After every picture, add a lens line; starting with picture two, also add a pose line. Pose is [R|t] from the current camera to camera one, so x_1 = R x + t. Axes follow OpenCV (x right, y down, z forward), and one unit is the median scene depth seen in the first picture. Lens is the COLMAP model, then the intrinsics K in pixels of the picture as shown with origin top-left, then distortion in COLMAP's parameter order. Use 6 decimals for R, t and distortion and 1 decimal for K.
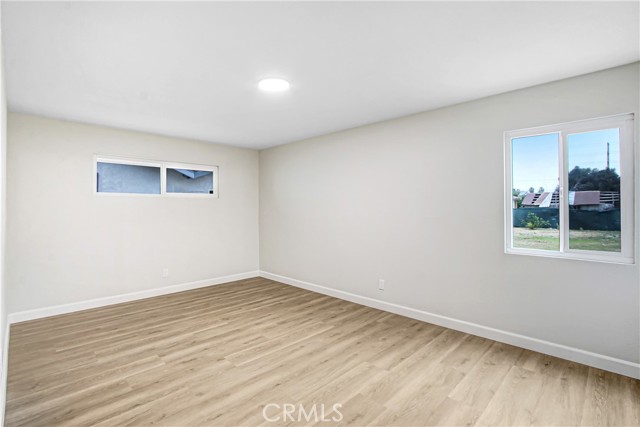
lens RADIAL K [[306.6, 0, 320.1], [0, 306.6, 210.3], [0, 0, 1]] dist [-0.014845, 0.000114]
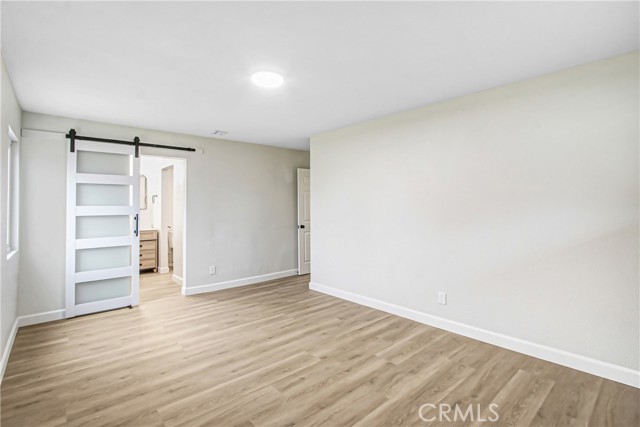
lens RADIAL K [[306.6, 0, 320.5], [0, 306.6, 208.8], [0, 0, 1]] dist [-0.014845, 0.000114]
pose [[-0.998001, 0.009181, 0.062532, -0.371193], [0.009373, 0.999952, 0.002773, 0.002769], [-0.062504, 0.003353, -0.998039, 1.926615]]
